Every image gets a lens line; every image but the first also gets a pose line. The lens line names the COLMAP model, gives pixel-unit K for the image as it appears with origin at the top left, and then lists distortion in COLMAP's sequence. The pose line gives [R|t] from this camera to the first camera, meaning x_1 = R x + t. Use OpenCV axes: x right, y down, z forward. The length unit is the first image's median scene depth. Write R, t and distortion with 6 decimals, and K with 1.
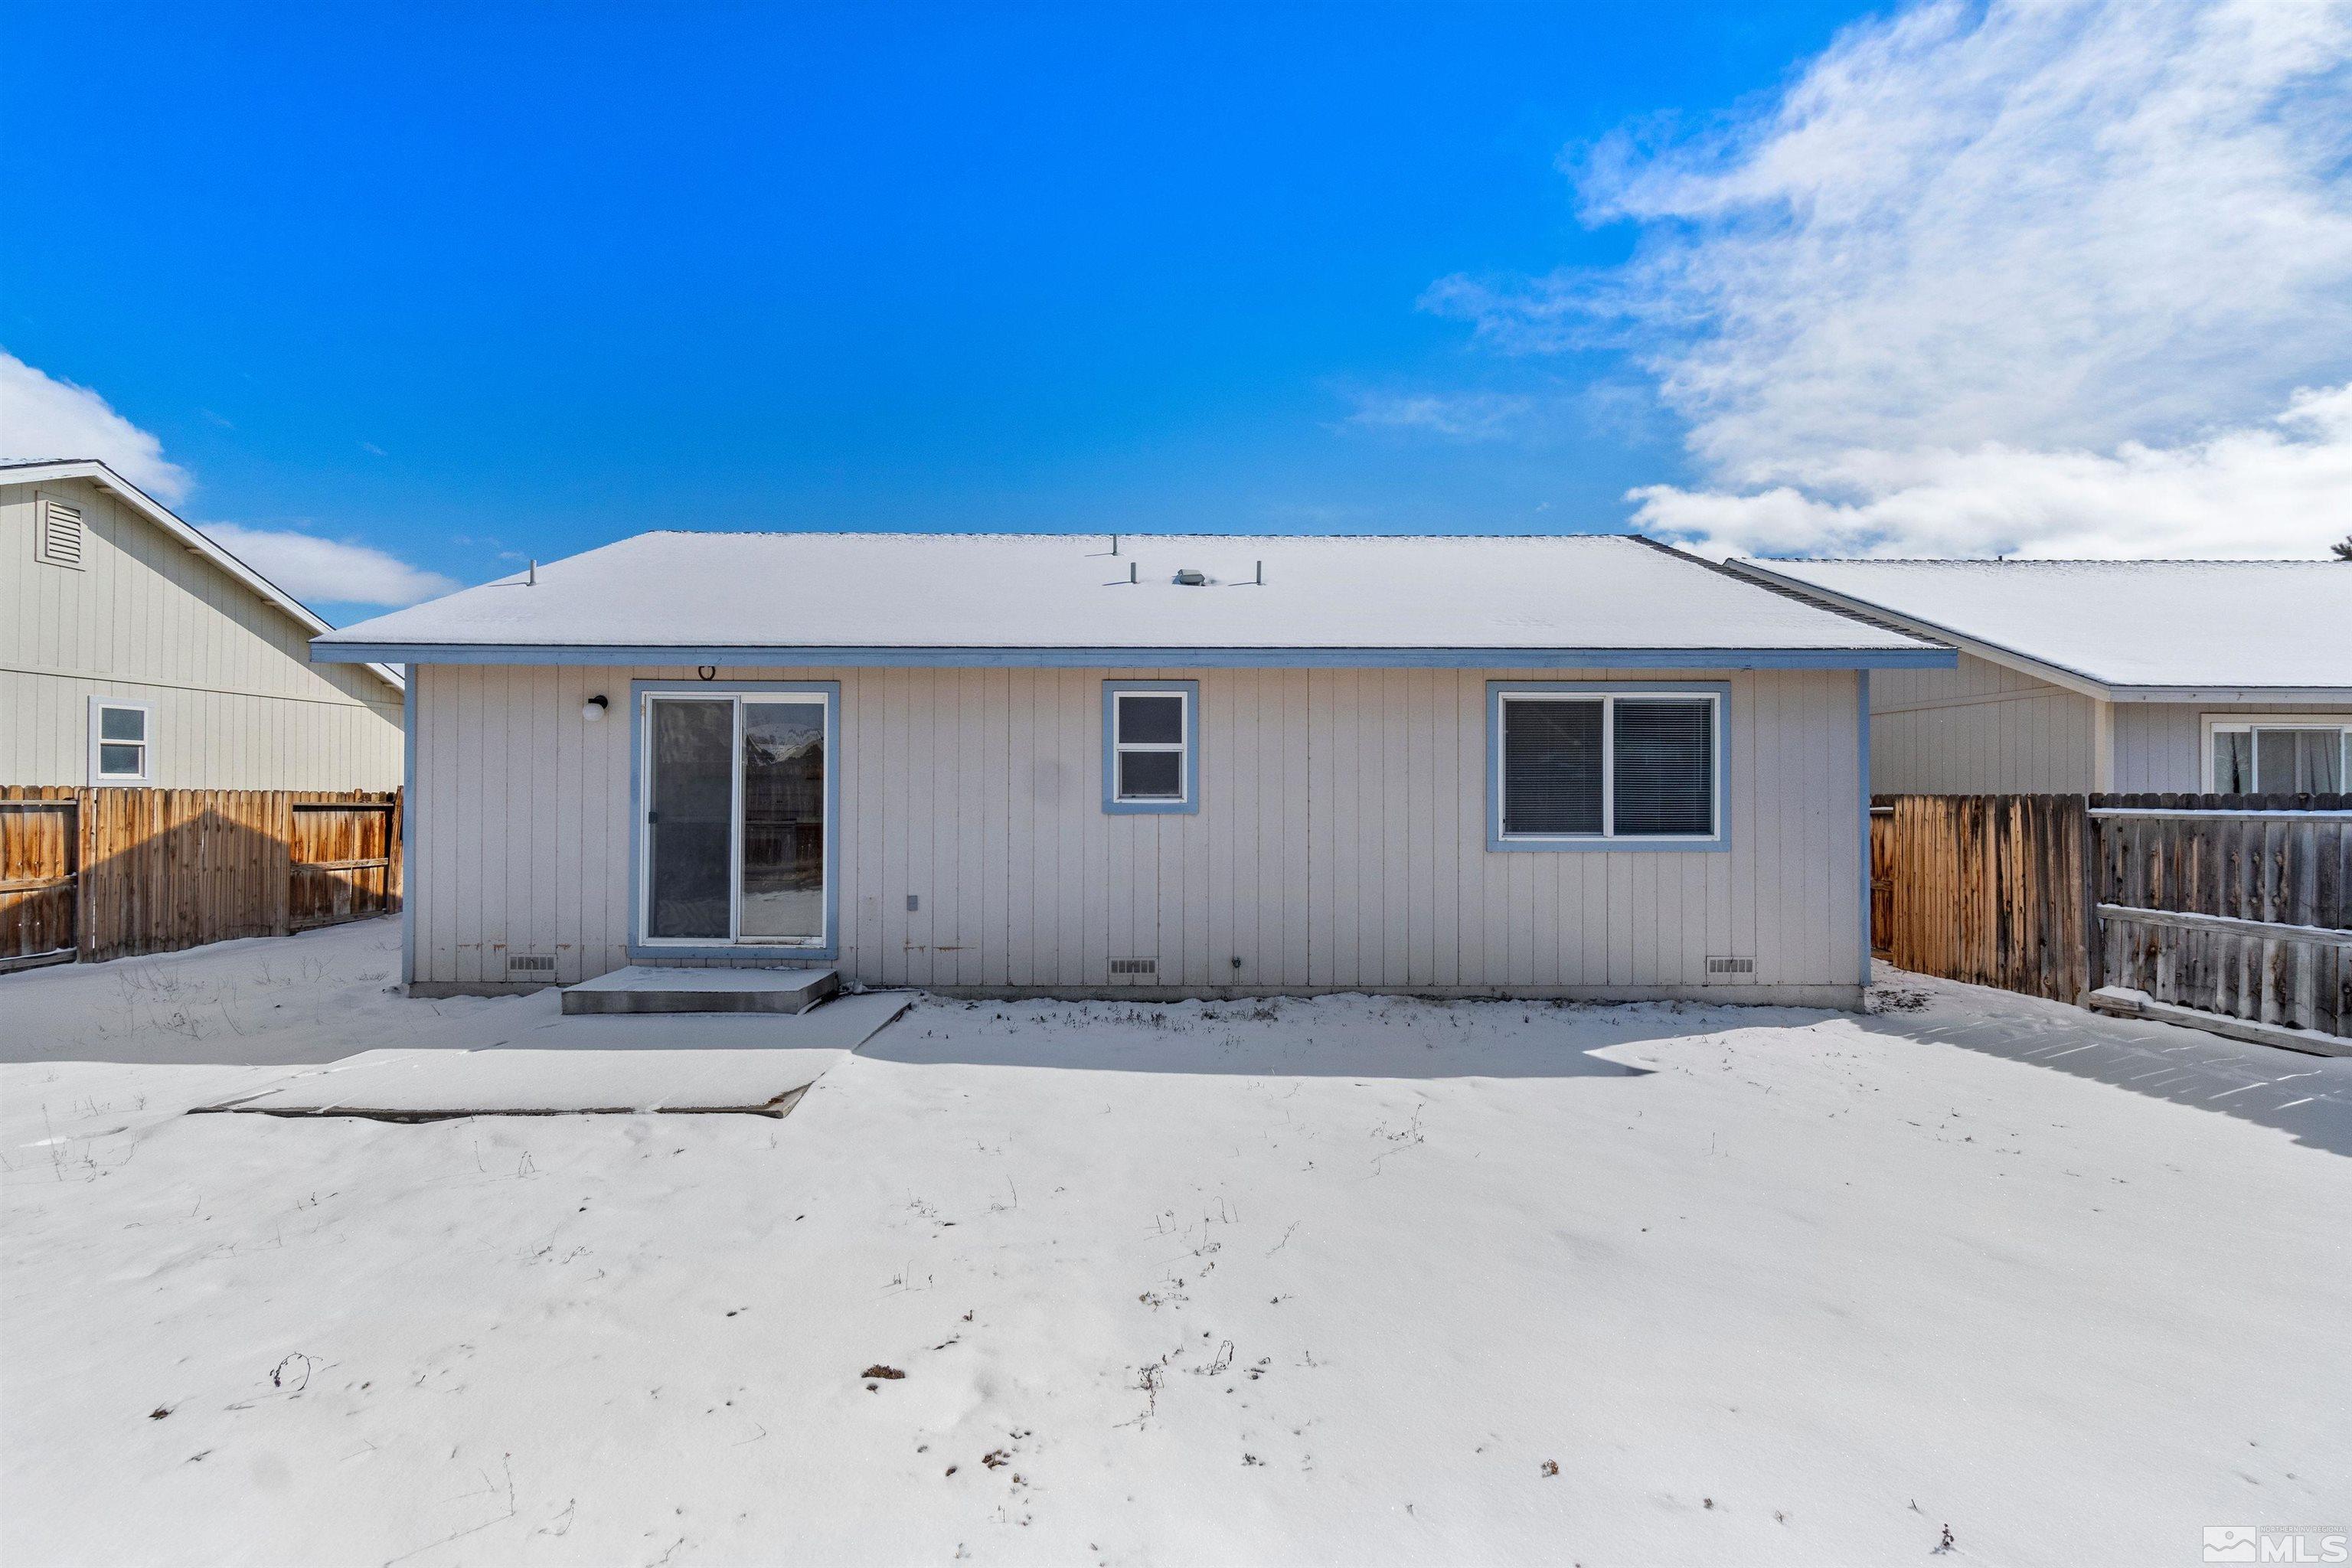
lens RADIAL K [[1012.9, 0, 1122.8], [0, 1012.9, 775.0], [0, 0, 1]] dist [-0.008526, 0.000695]
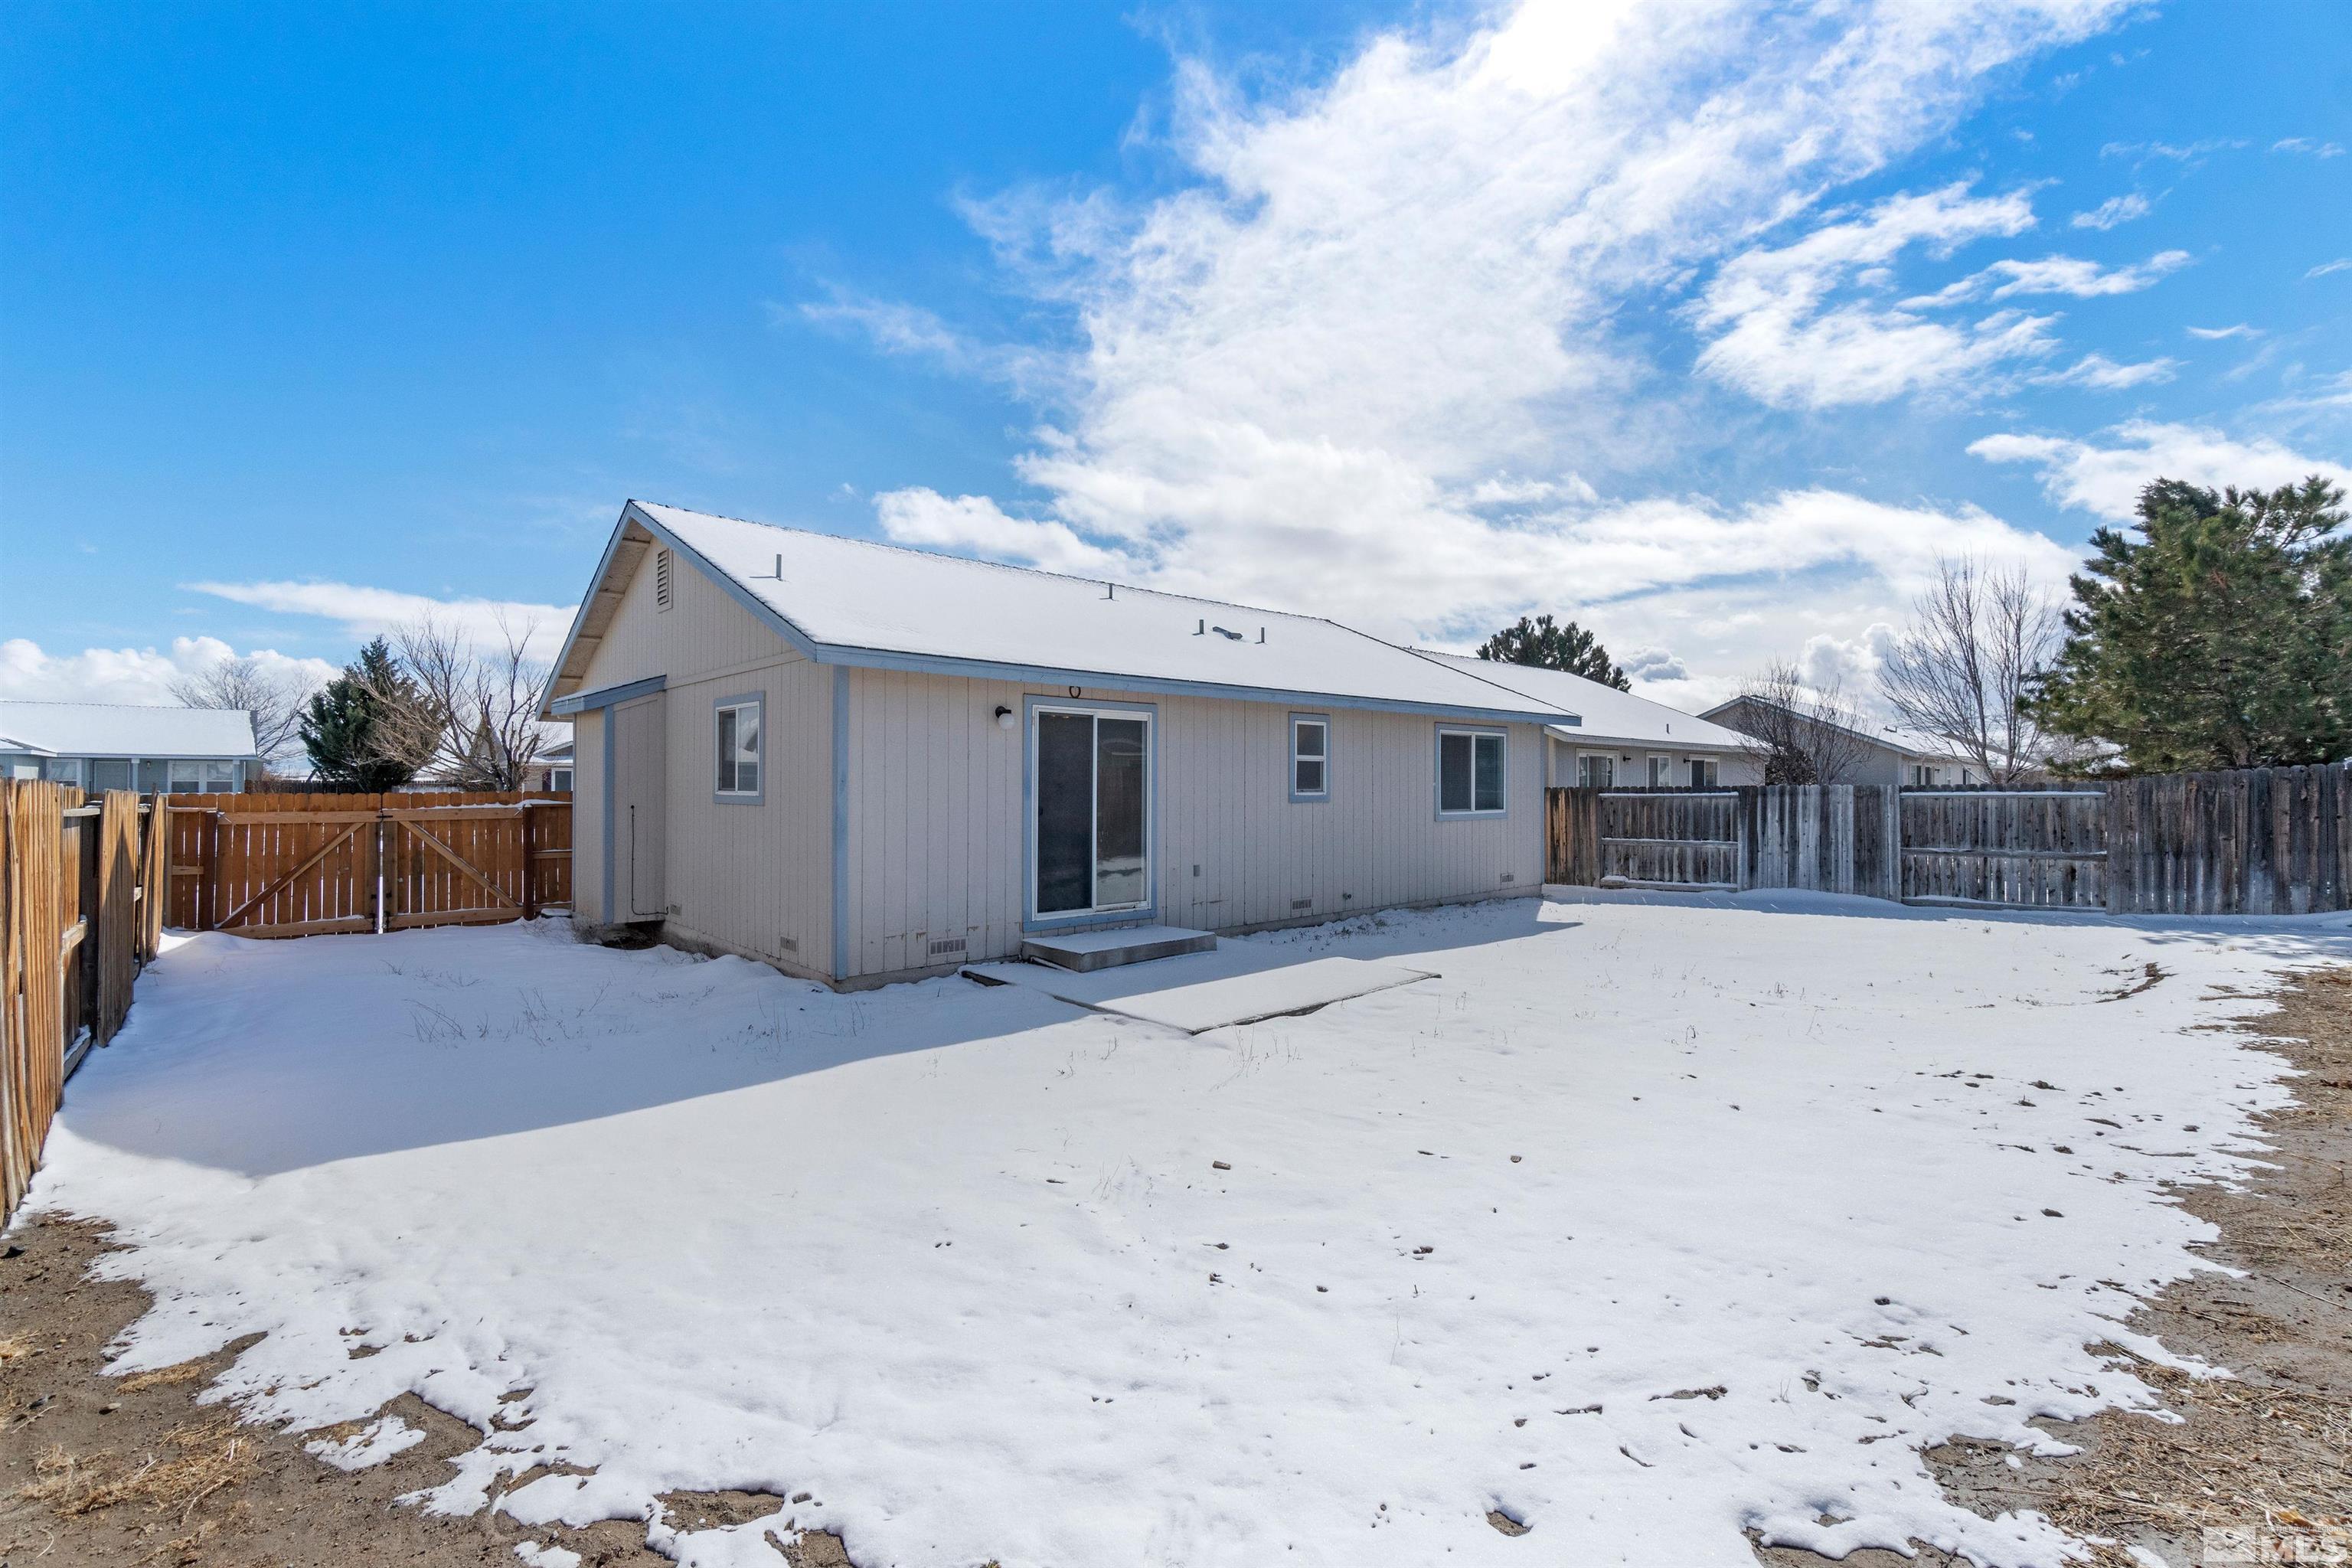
lens RADIAL K [[998.5, 0, 1171.6], [0, 998.5, 770.6], [0, 0, 1]] dist [-0.003482, 0.000511]
pose [[0.742809, 0.007065, 0.669467, -1.131015], [-0.006324, 0.999974, -0.003536, -0.002752], [-0.669474, -0.001607, 0.742834, 0.029998]]
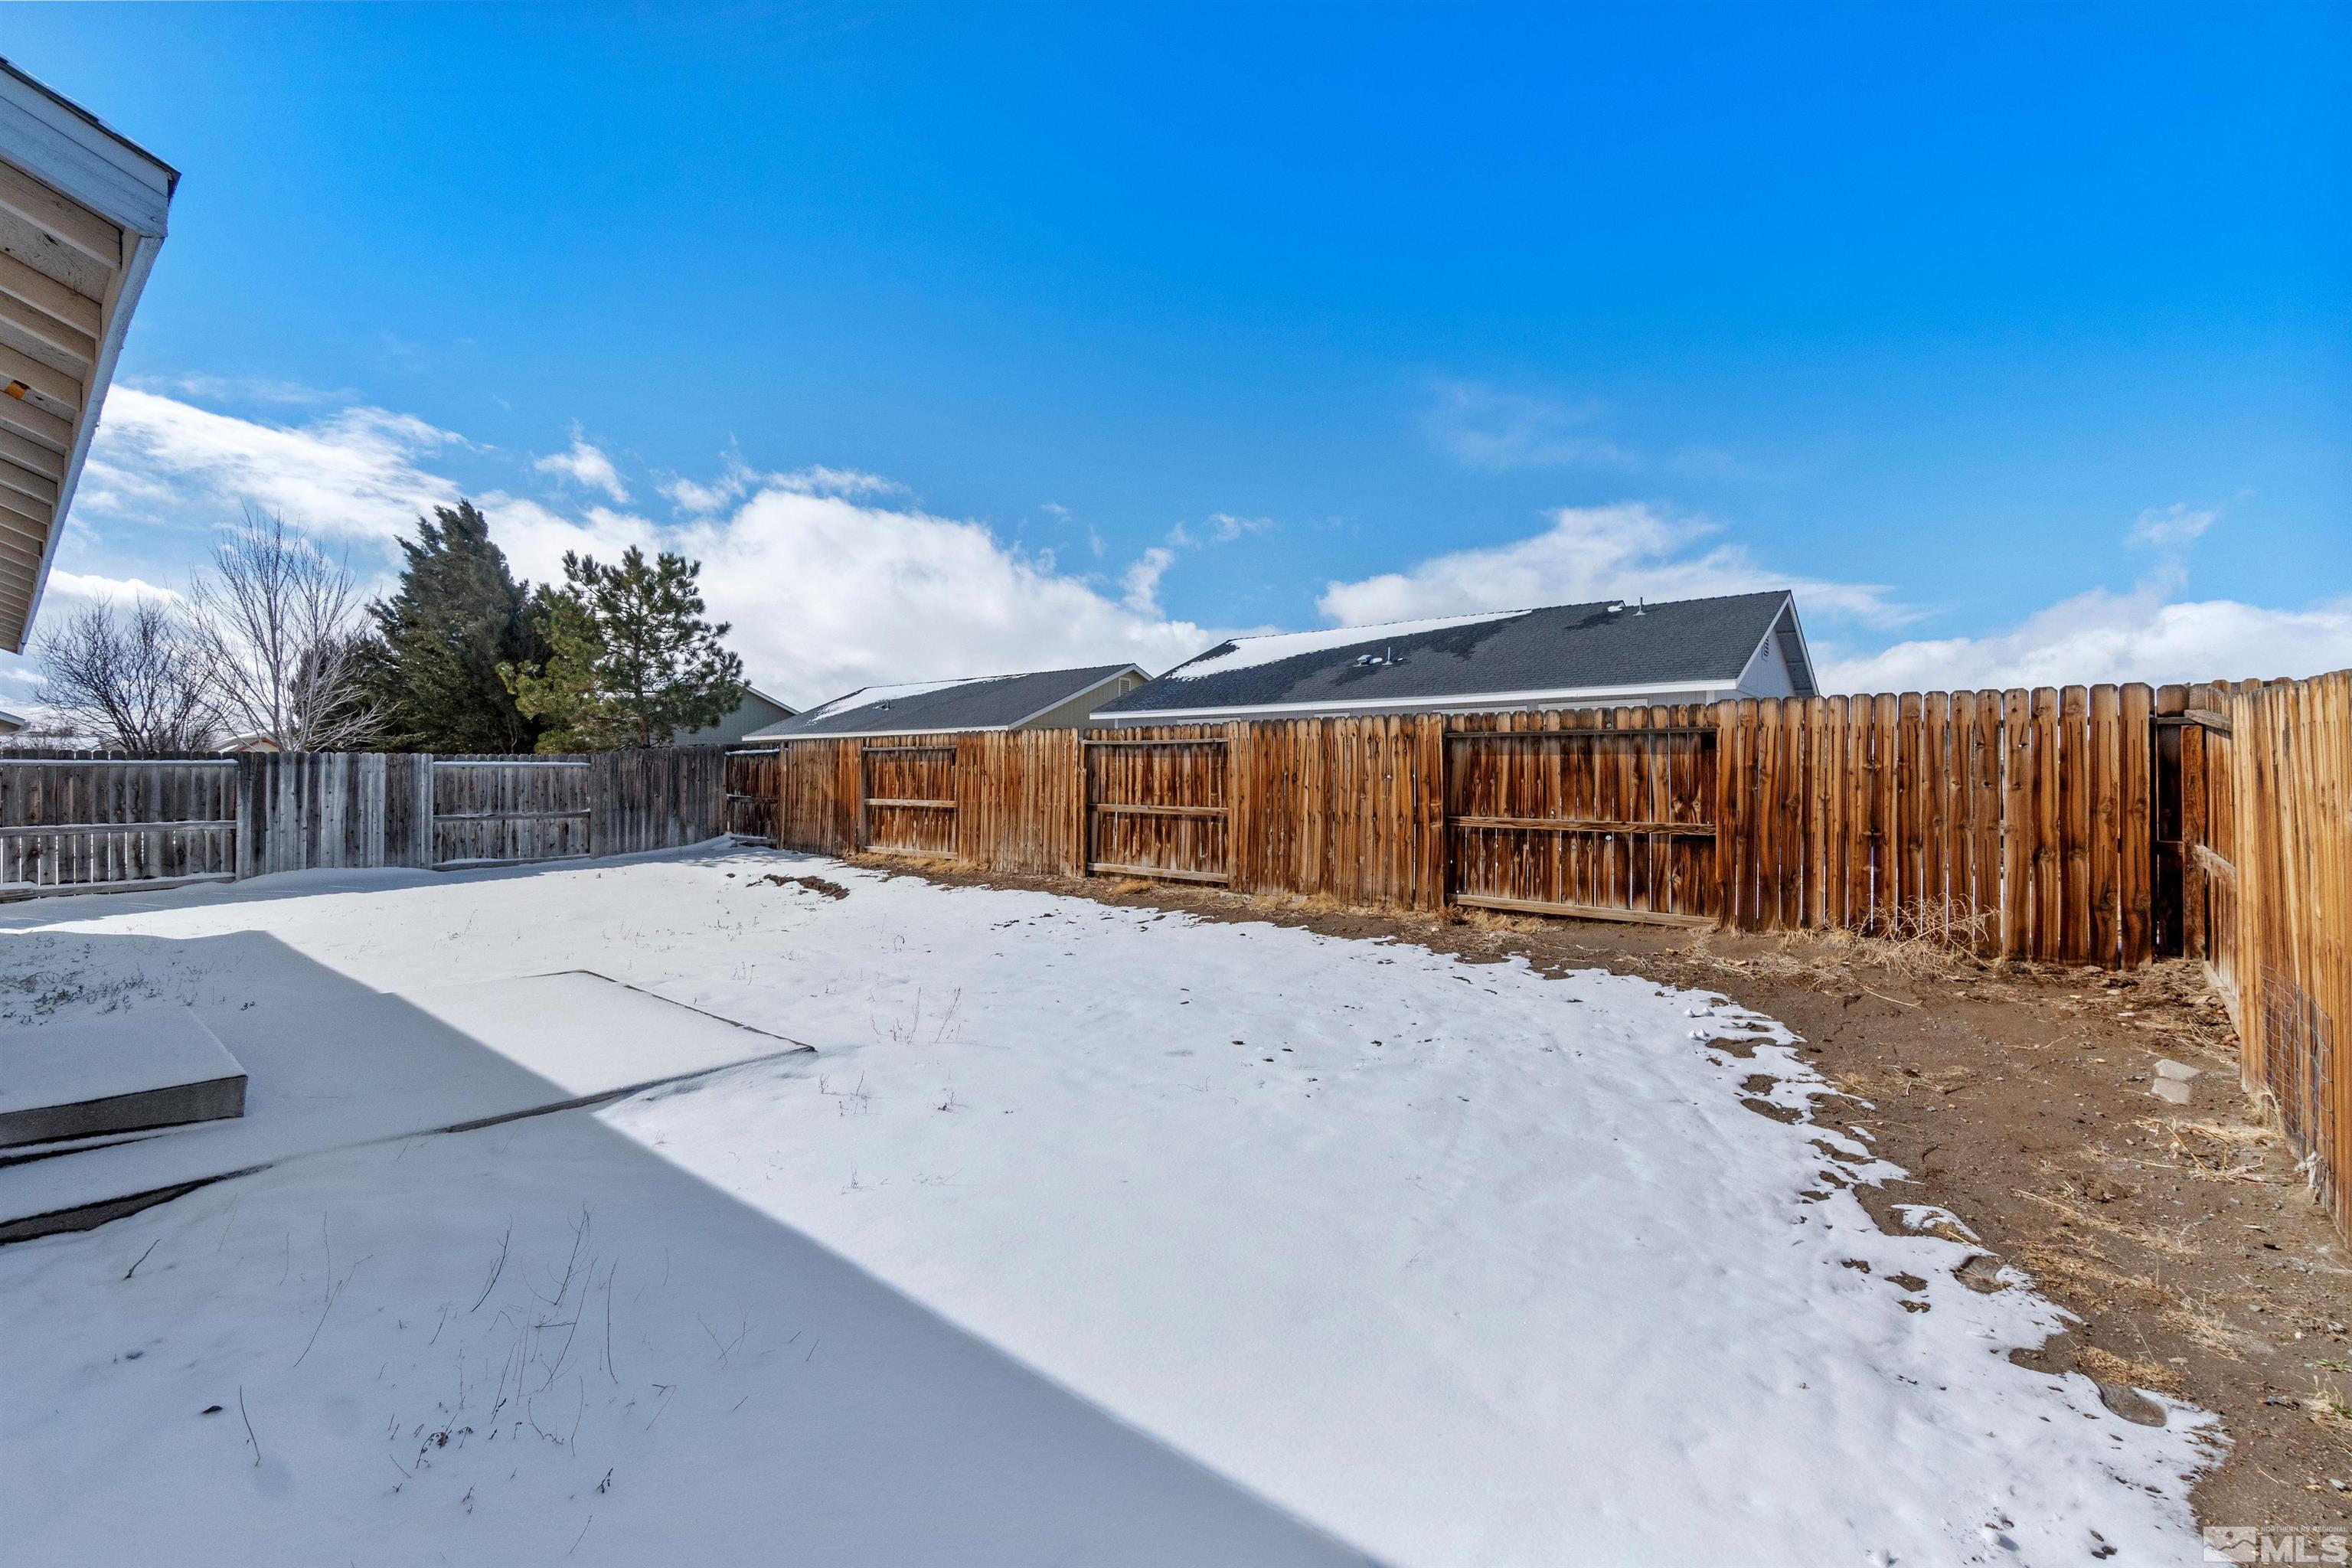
lens RADIAL K [[1012.9, 0, 1122.8], [0, 1012.9, 775.0], [0, 0, 1]] dist [-0.008526, 0.000695]
pose [[-0.746719, -0.005971, 0.665113, -1.132553], [-0.016999, 0.999804, -0.010110, 0.041616], [-0.664922, -0.018855, -0.746675, 0.973550]]
